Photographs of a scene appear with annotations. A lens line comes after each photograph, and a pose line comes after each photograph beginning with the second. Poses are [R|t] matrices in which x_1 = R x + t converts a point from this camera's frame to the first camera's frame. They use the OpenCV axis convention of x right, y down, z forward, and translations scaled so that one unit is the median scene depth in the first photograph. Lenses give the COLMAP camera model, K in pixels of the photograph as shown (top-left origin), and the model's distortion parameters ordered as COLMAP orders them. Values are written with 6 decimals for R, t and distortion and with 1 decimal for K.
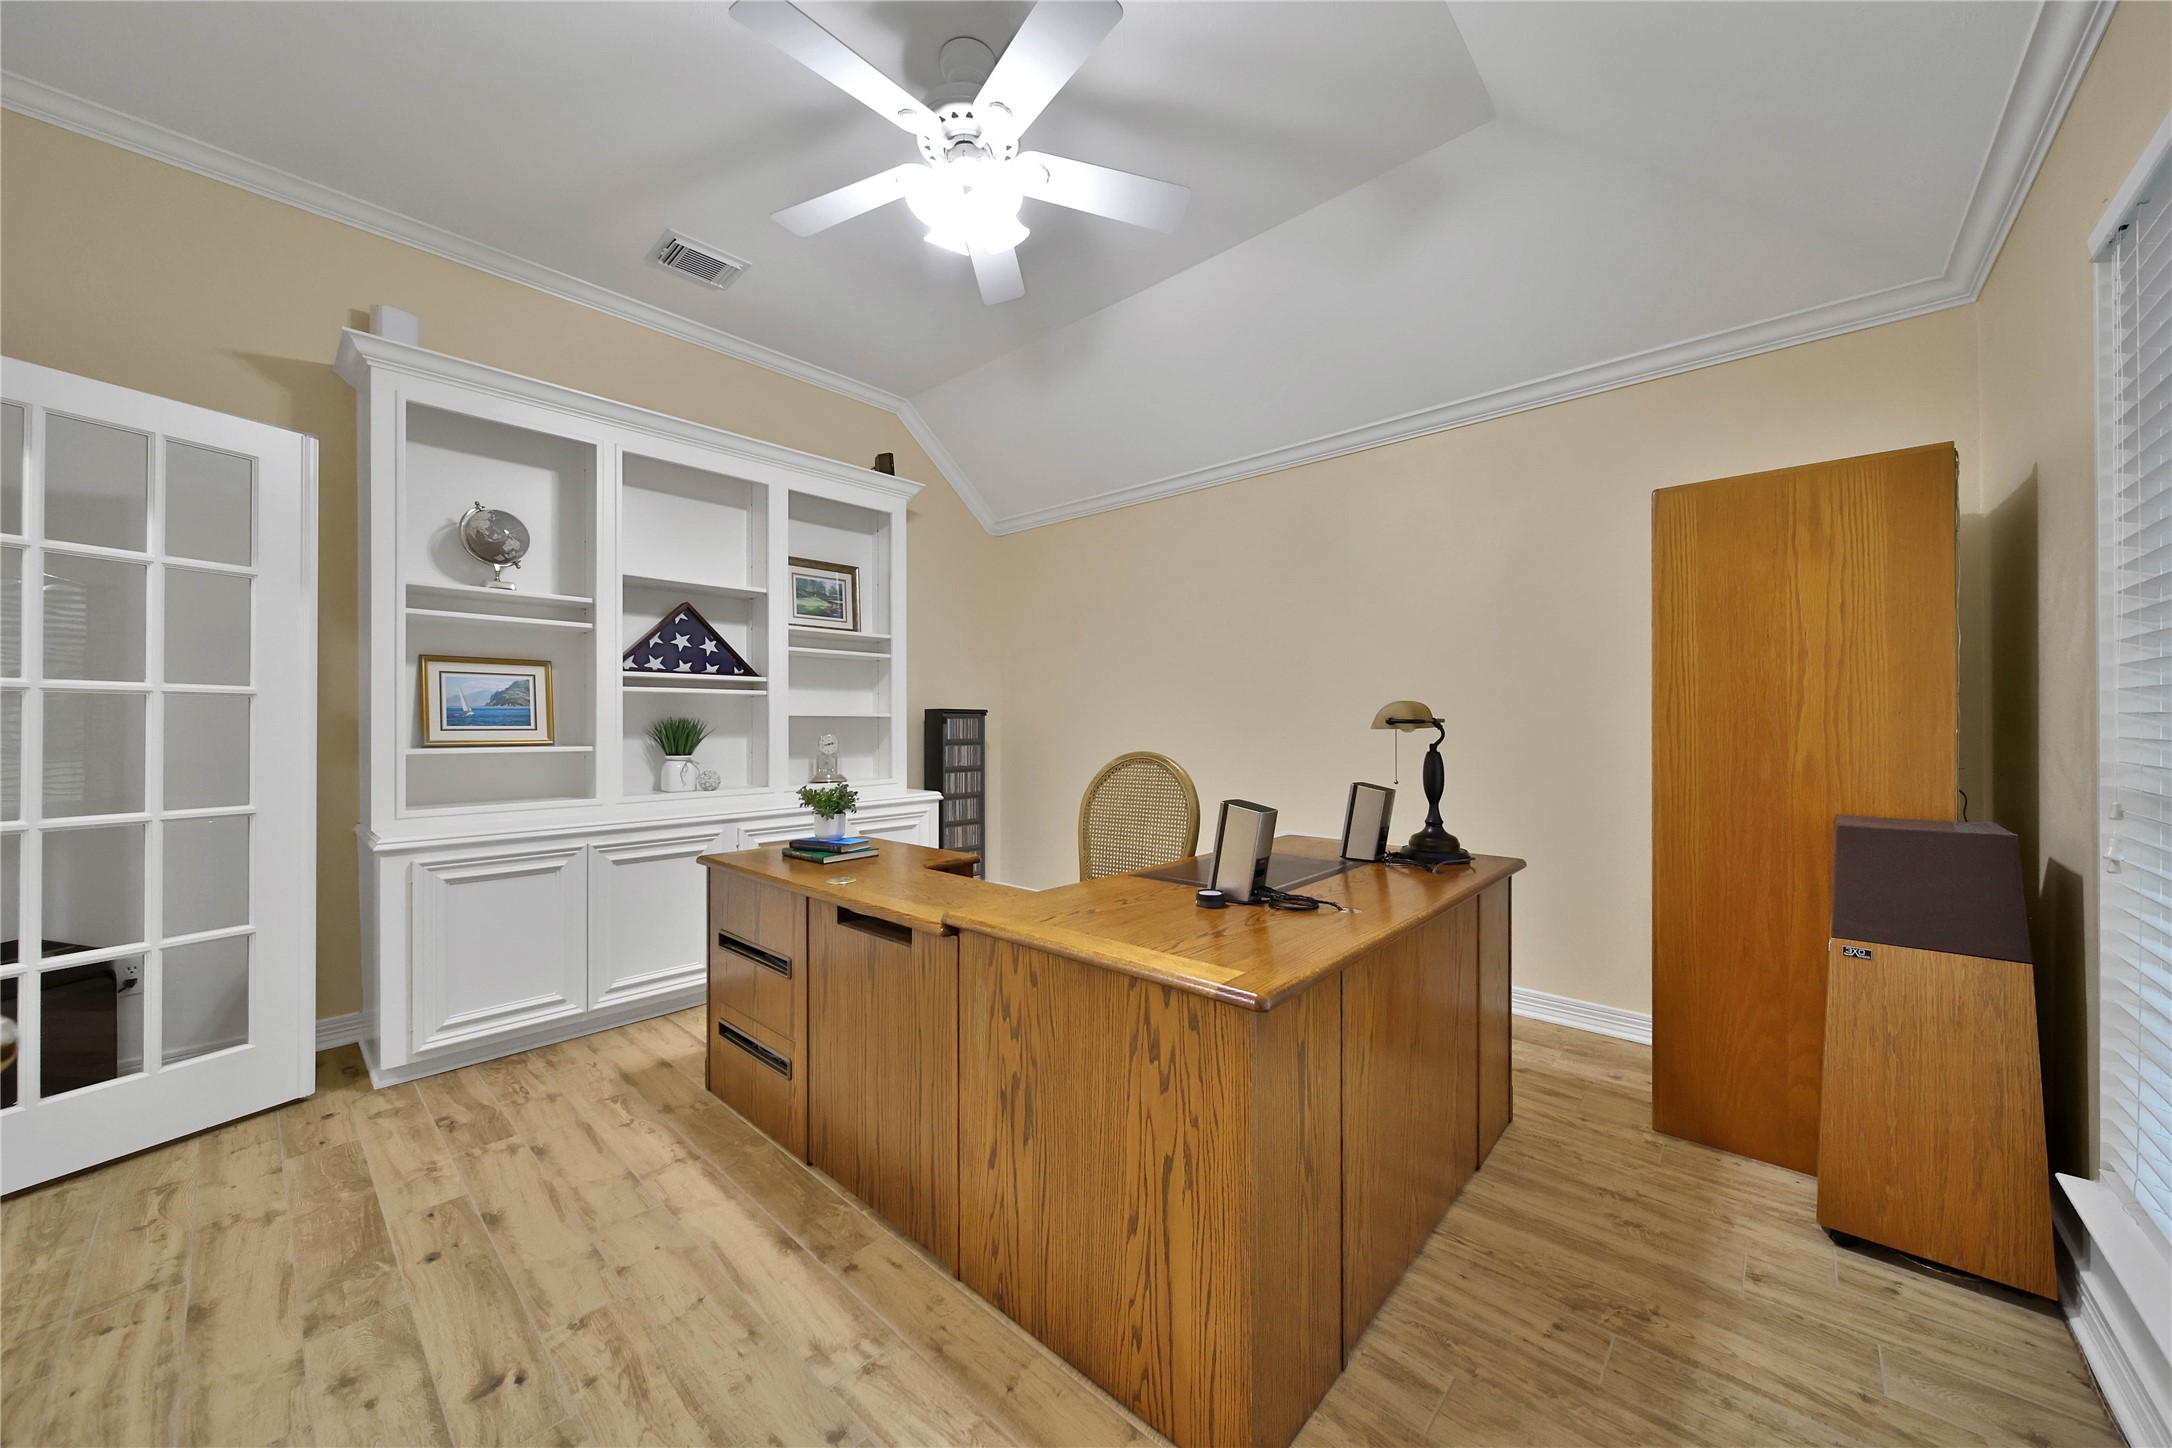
lens RADIAL K [[769.1, 0, 1085.0], [0, 769.1, 715.4], [0, 0, 1]] dist [-0.006716, 0.000508]
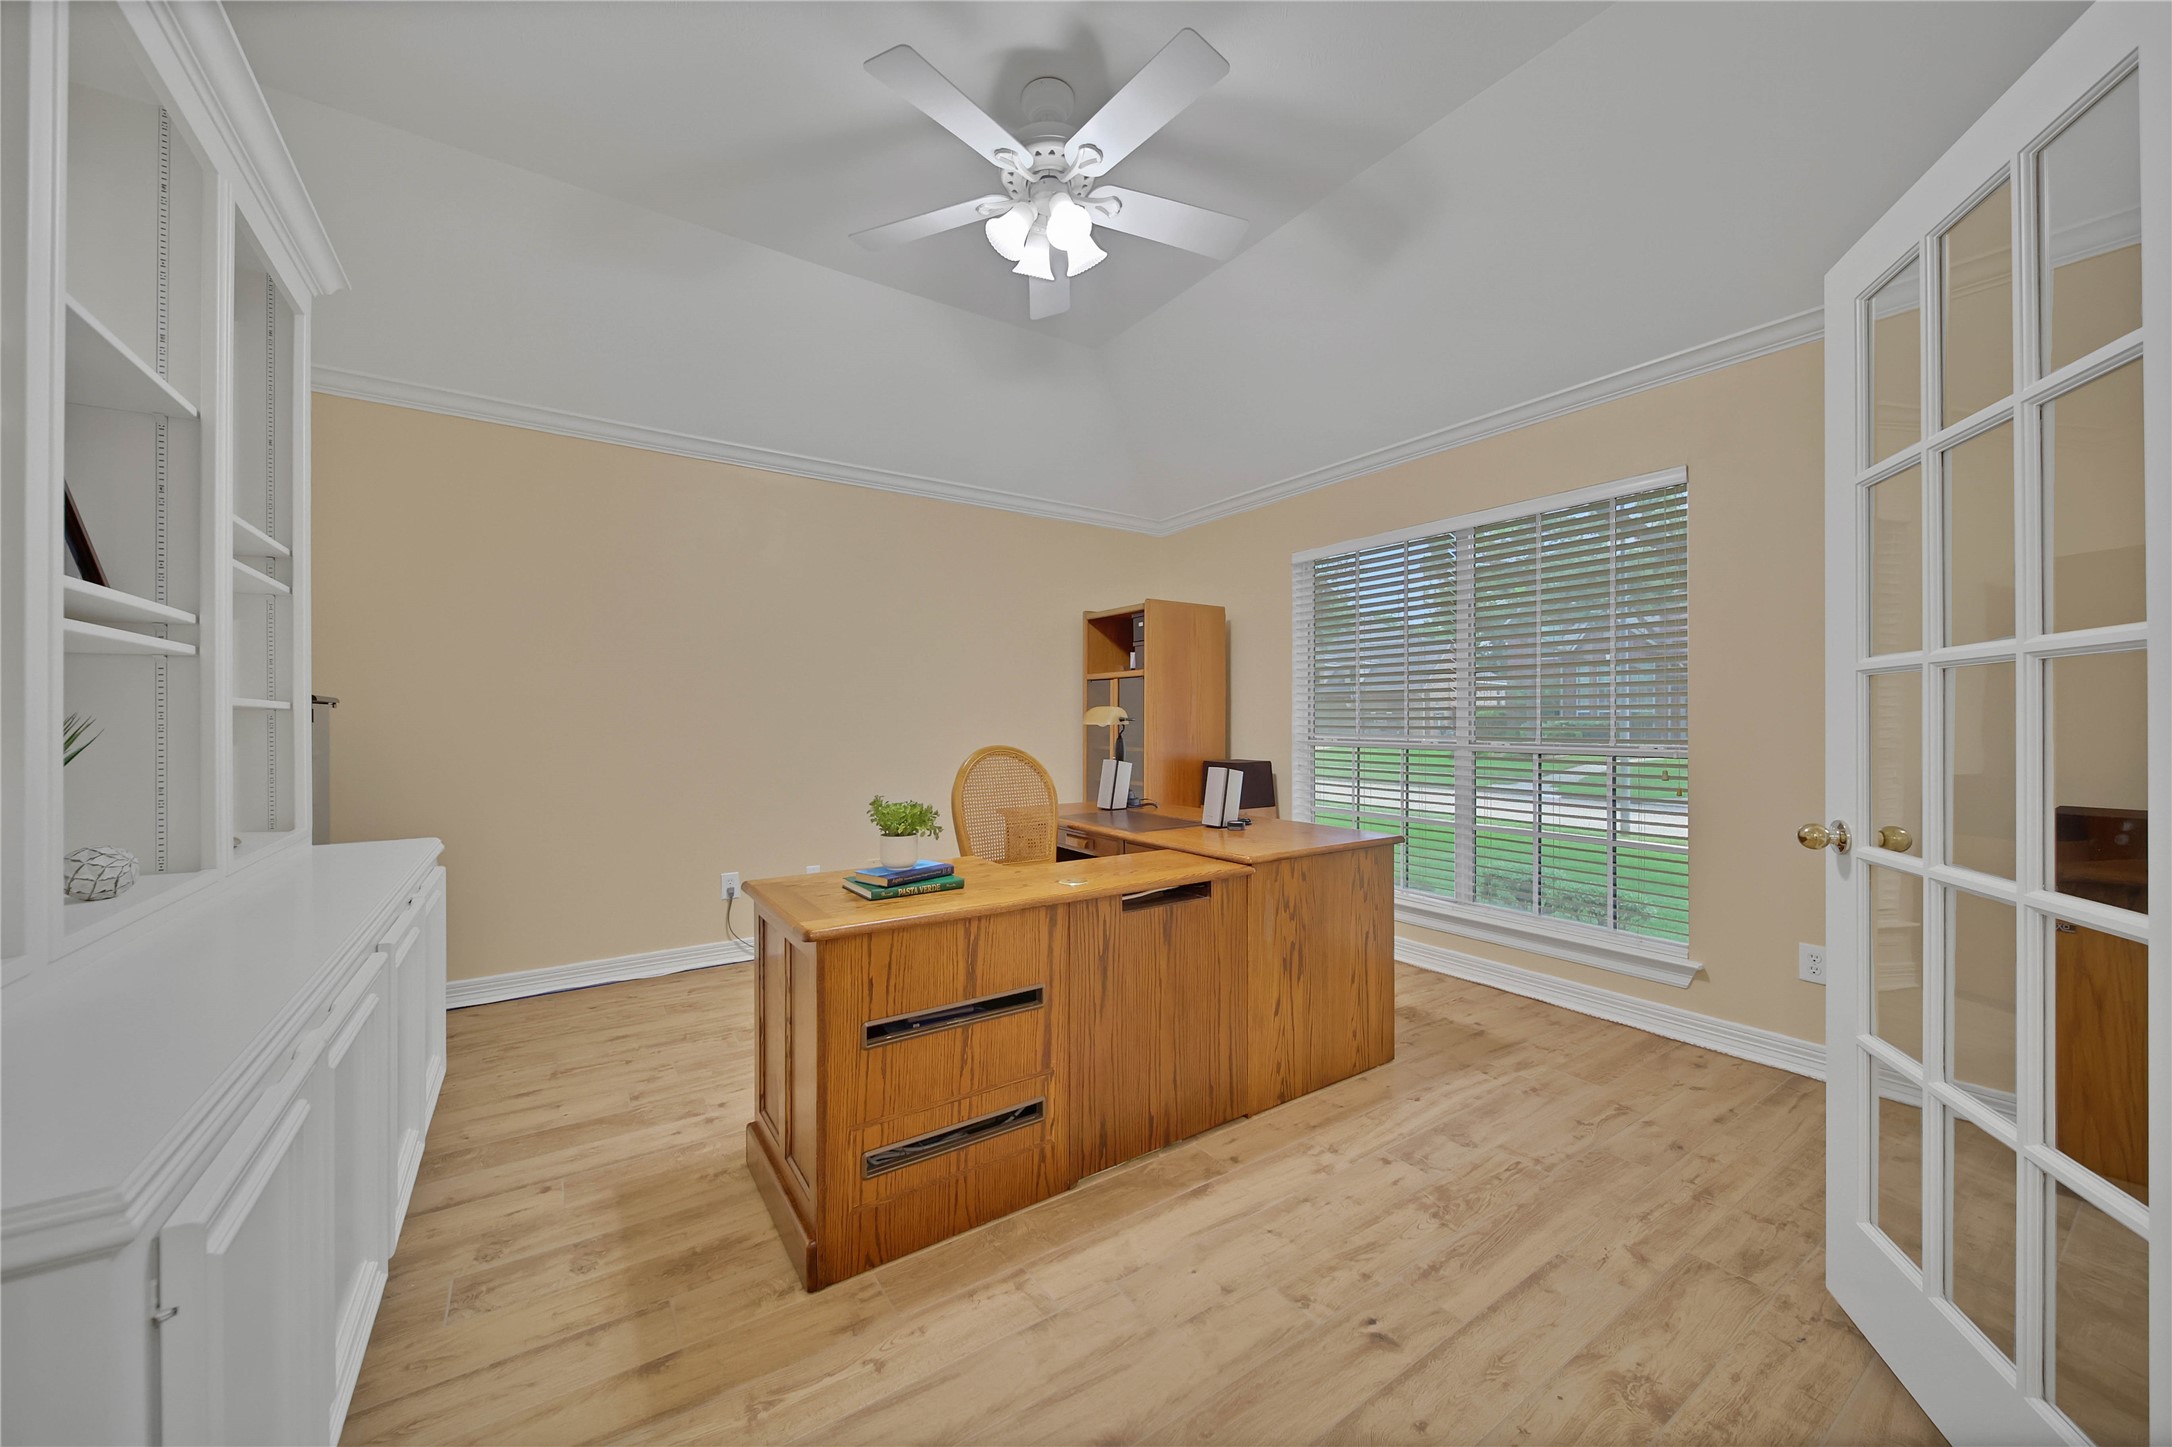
lens RADIAL K [[769.1, 0, 1078.4], [0, 769.1, 723.9], [0, 0, 1]] dist [-0.006716, 0.000508]
pose [[0.254861, -0.003611, 0.966971, -1.699806], [-0.005058, 0.999974, 0.005068, 0.014558], [-0.966965, -0.006182, 0.254836, 1.013041]]
